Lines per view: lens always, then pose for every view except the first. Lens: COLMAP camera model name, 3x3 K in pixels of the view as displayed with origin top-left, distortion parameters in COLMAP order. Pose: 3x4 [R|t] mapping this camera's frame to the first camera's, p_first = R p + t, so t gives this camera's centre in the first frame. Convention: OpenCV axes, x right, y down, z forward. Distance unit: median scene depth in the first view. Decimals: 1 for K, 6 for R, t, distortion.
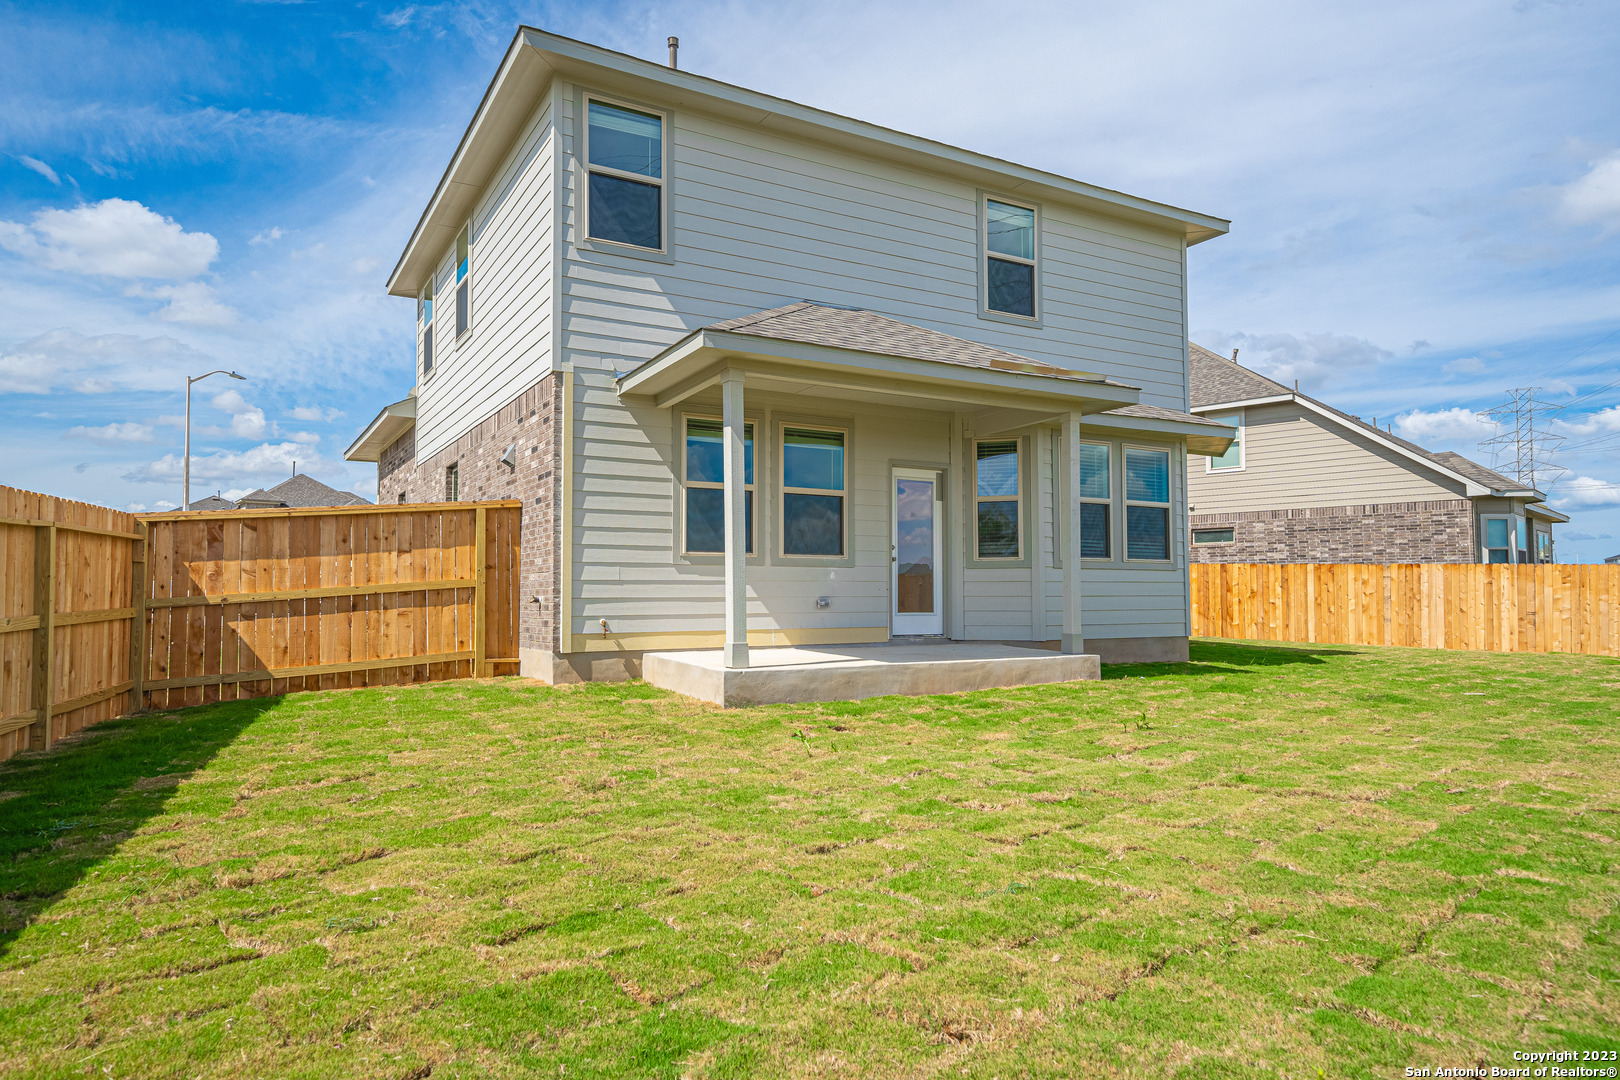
lens RADIAL K [[994.7, 0, 810.5], [0, 994.7, 537.5], [0, 0, 1]] dist [0.020129, 0.001474]
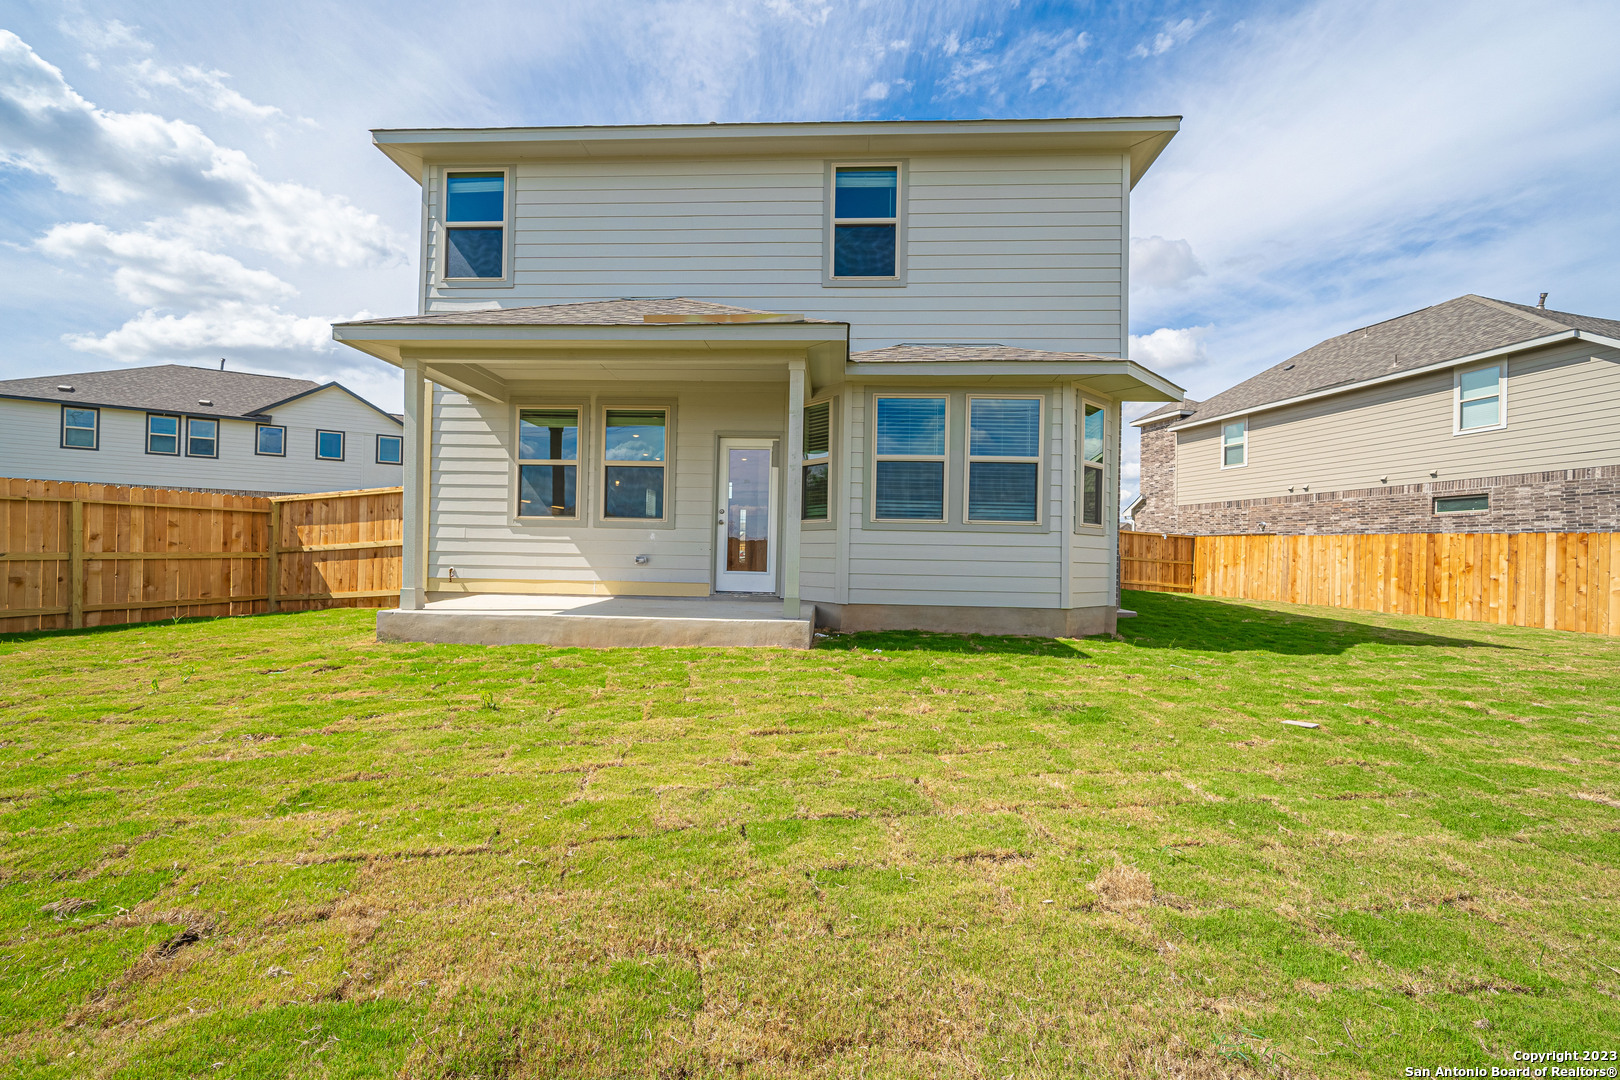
lens RADIAL K [[656.4, 0, 810.0], [0, 656.4, 544.0], [0, 0, 1]] dist [-0.001976, -0.000084]
pose [[0.840739, 0.007399, -0.541391, 0.576460], [0.010921, 0.999471, 0.030619, 0.025522], [0.541331, -0.031655, 0.840214, 0.457186]]
